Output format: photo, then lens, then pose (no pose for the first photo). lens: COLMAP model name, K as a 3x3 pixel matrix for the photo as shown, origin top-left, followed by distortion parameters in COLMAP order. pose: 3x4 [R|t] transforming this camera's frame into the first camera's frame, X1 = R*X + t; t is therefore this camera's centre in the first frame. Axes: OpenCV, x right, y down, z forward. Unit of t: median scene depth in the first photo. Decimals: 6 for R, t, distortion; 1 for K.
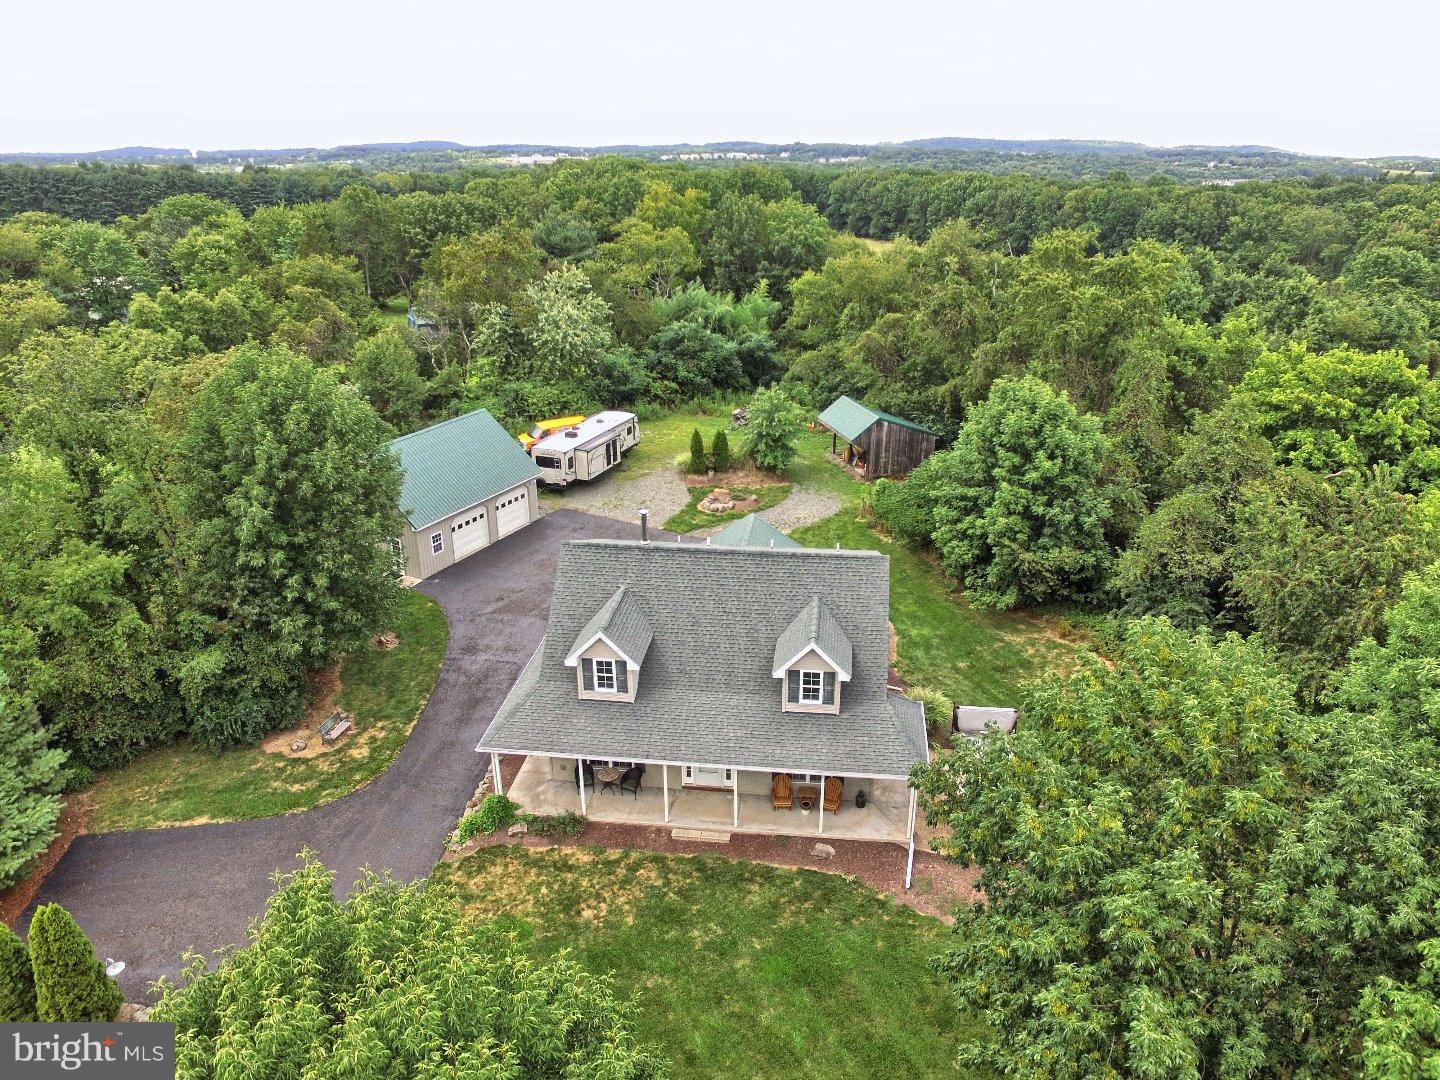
lens RADIAL K [[969.8, 0, 743.7], [0, 969.8, 524.2], [0, 0, 1]] dist [-0.121427, 0.085525]
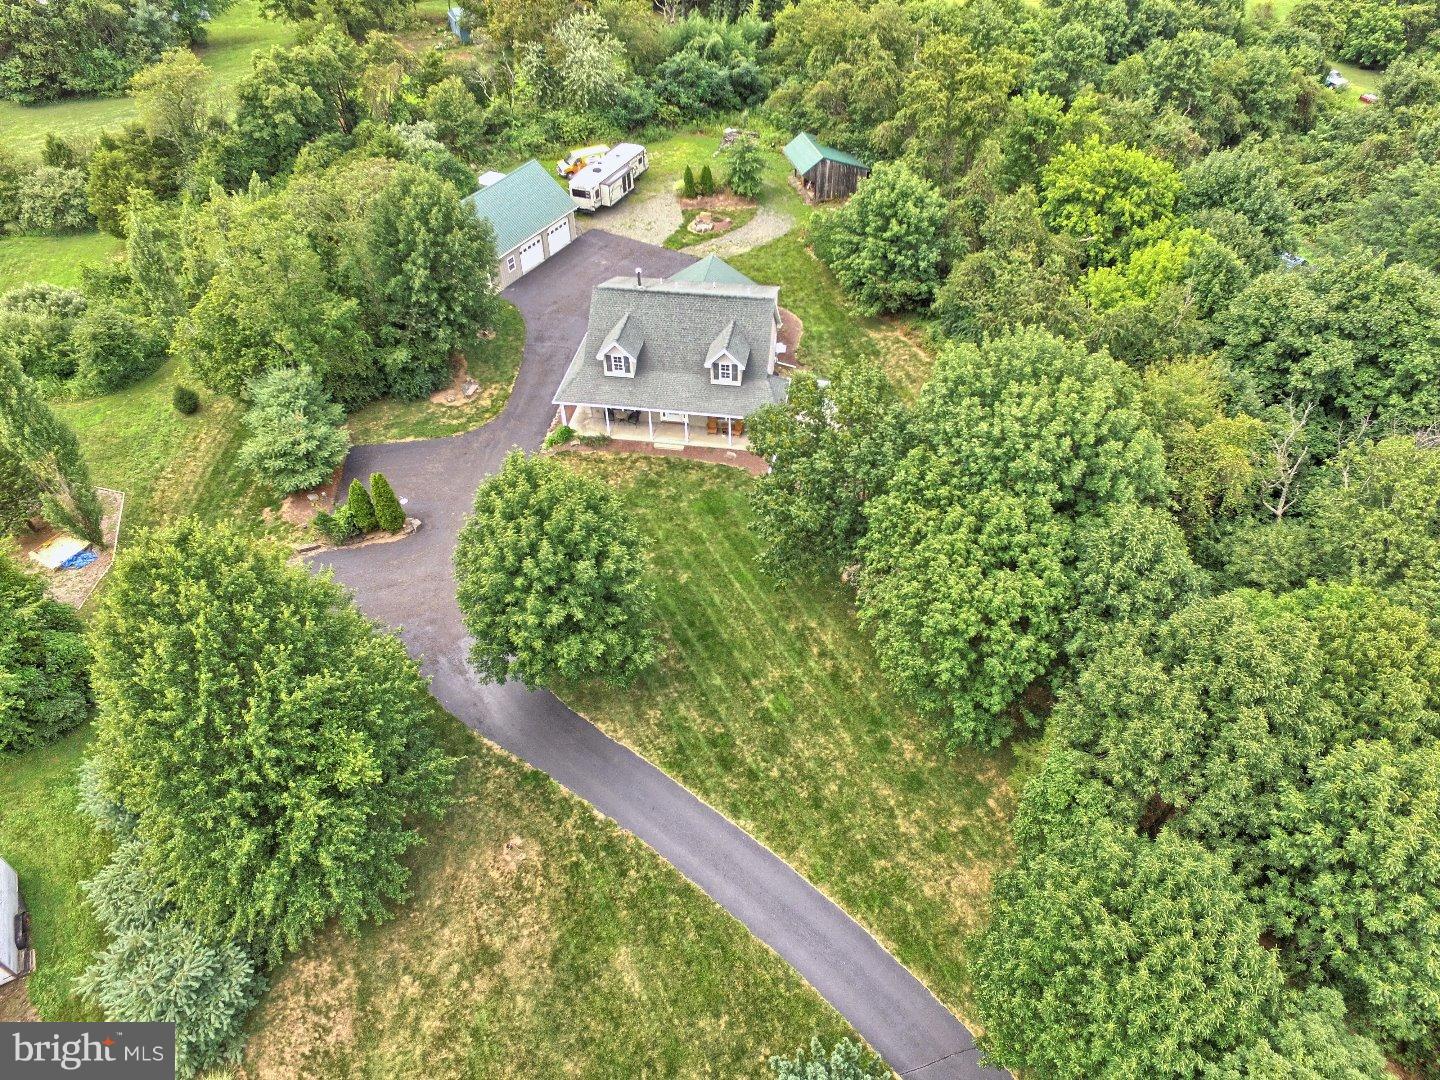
lens RADIAL K [[969.8, 0, 743.7], [0, 969.8, 524.2], [0, 0, 1]] dist [-0.121427, 0.085525]
pose [[0.999129, 0.022244, -0.035299, 0.128064], [-0.007612, 0.929011, 0.369975, -0.183816], [0.041023, -0.369384, 0.928371, -0.626486]]
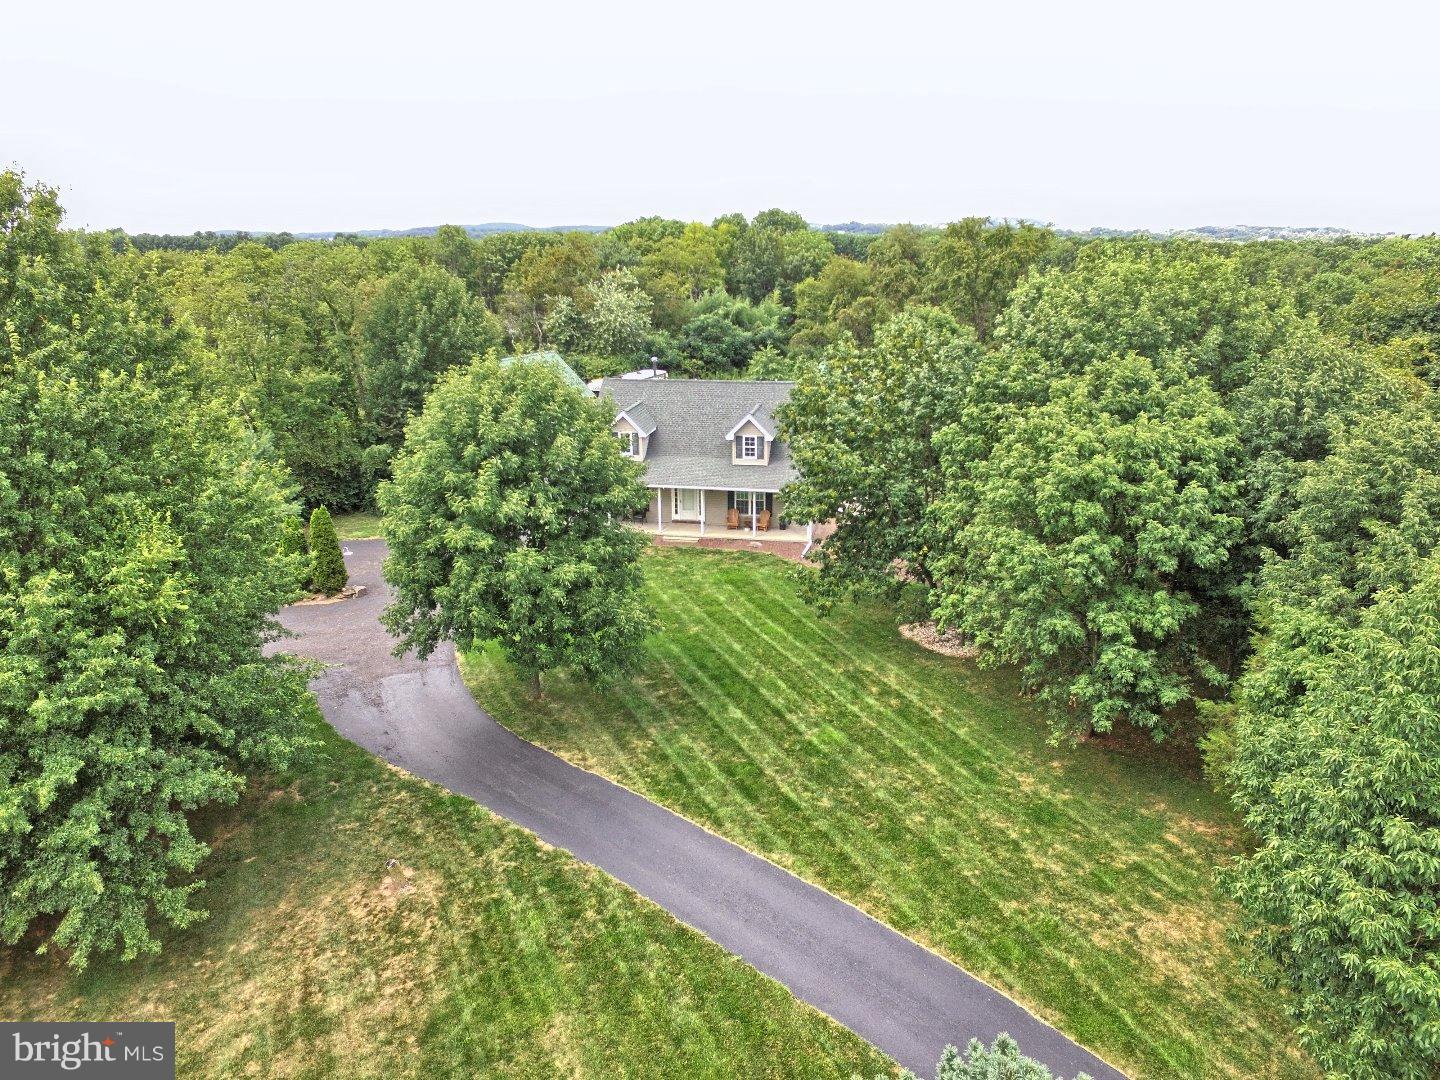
lens RADIAL K [[969.8, 0, 743.7], [0, 969.8, 524.2], [0, 0, 1]] dist [-0.121427, 0.085525]
pose [[0.998263, 0.011614, -0.057752, 0.110935], [-0.016114, 0.996817, -0.078078, 0.303749], [0.056662, 0.078873, 0.995273, -0.443967]]
